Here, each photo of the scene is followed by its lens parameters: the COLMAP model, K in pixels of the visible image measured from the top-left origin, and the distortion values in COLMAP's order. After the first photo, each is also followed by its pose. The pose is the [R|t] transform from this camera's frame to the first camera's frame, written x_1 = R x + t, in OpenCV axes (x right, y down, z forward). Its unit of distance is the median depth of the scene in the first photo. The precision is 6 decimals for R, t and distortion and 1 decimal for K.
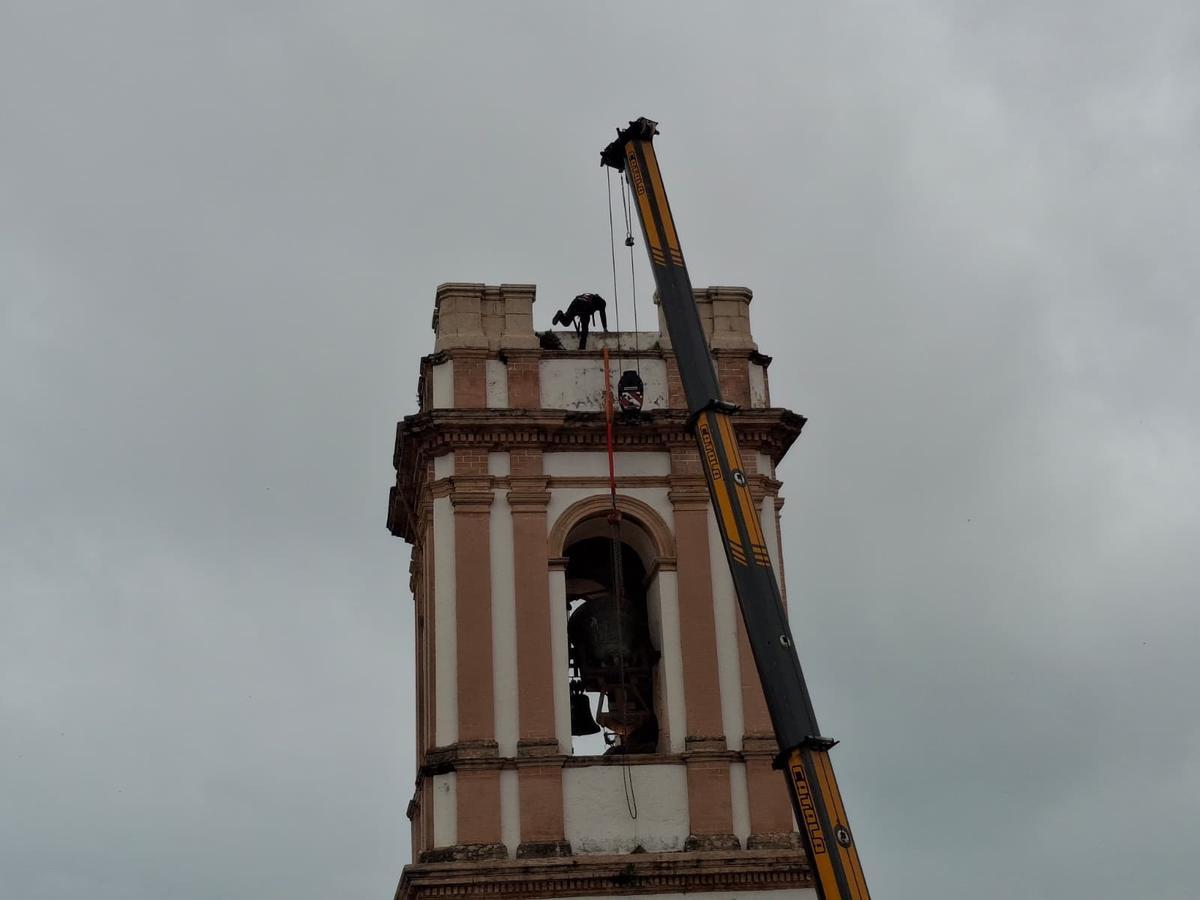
lens RADIAL K [[1753.7, 0, 618.1], [0, 1753.7, 434.3], [0, 0, 1]] dist [0.264185, -0.889117]
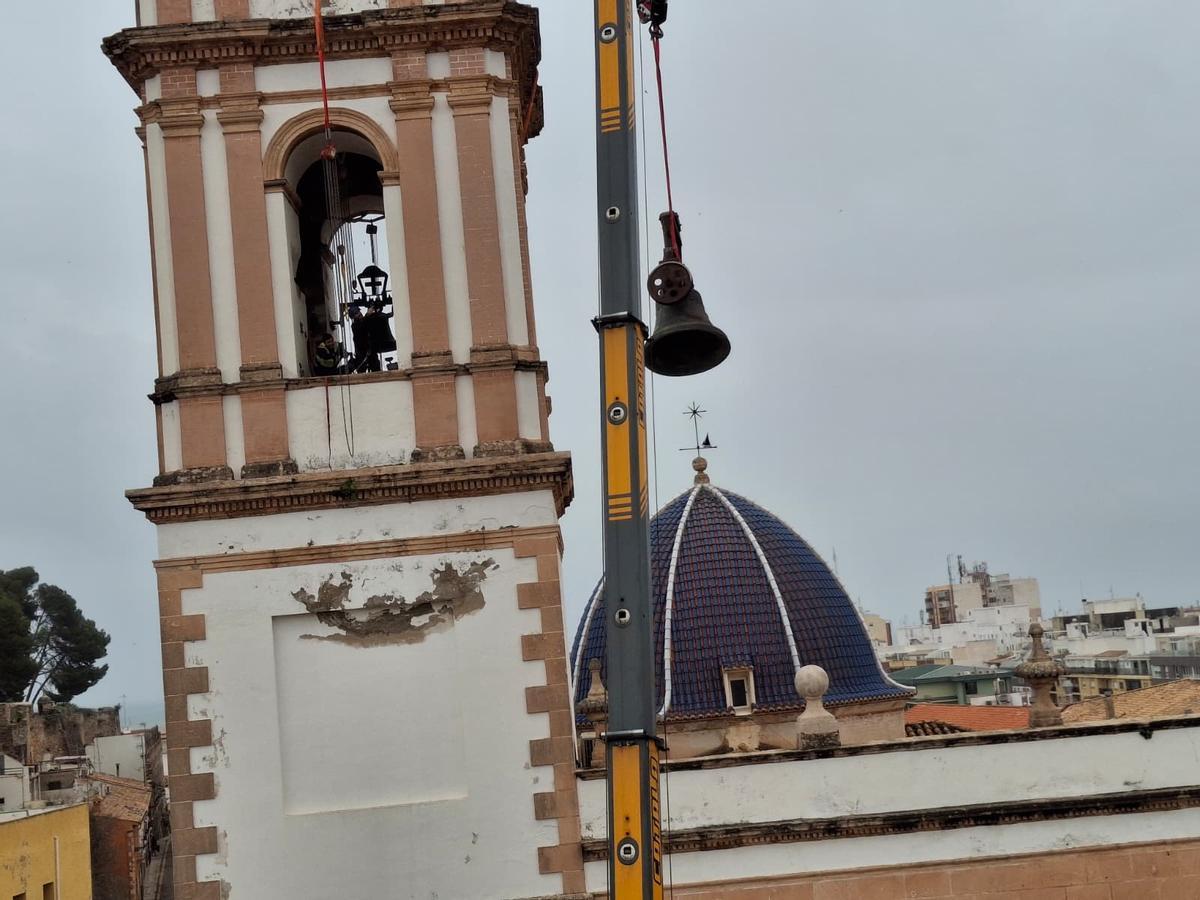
lens RADIAL K [[1753.0, 0, 608.4], [0, 1753.0, 460.8], [0, 0, 1]] dist [0.259388, -0.841866]
pose [[0.991873, -0.050723, -0.116684, 0.262653], [0.077733, 0.967619, 0.240146, 0.000029], [0.100725, -0.247265, 0.963698, 0.038476]]
